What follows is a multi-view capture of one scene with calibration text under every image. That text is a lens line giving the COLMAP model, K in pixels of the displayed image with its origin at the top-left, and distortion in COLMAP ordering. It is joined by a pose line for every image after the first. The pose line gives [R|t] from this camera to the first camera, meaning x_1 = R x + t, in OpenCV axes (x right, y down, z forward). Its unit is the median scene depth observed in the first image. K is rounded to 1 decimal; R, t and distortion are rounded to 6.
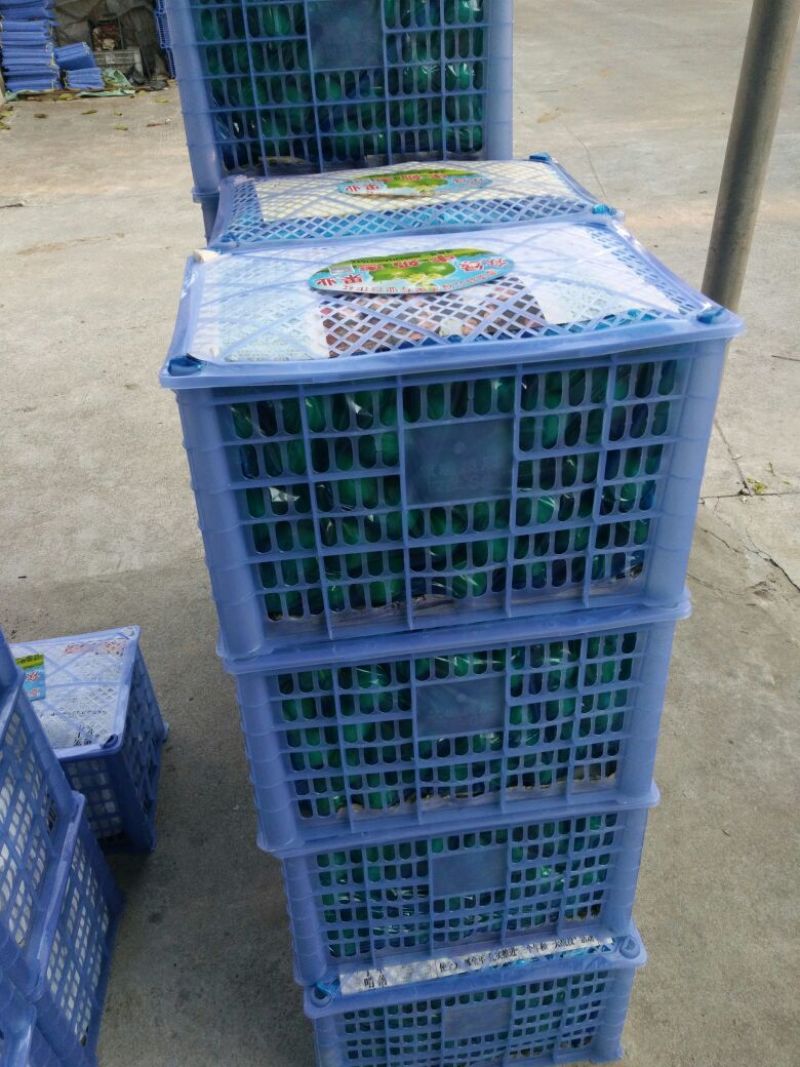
lens RADIAL K [[827.3, 0, 400.0], [0, 827.3, 533.5], [0, 0, 1]] dist [0.090893, -0.114444]
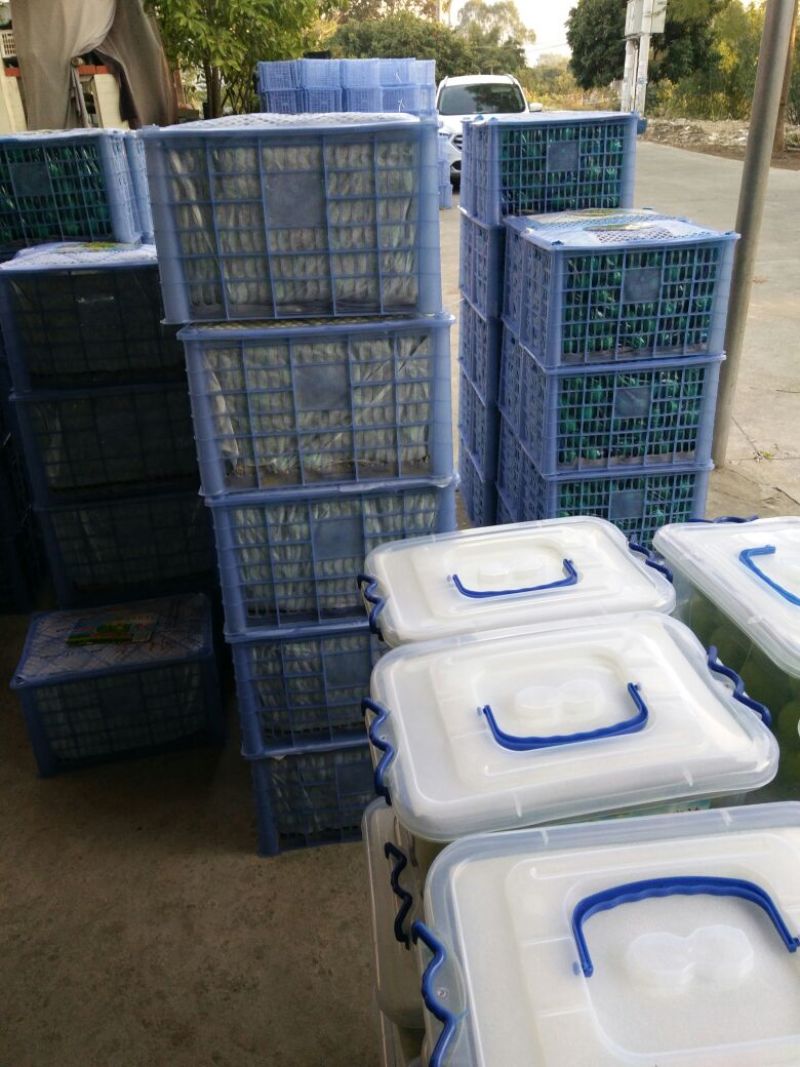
lens RADIAL K [[827.3, 0, 400.0], [0, 827.3, 533.5], [0, 0, 1]] dist [0.090893, -0.114444]
pose [[0.999457, 0.014825, -0.029415, -0.471141], [-0.019187, 0.987878, -0.154043, 0.865911], [0.026774, 0.154524, 0.987626, -1.229549]]
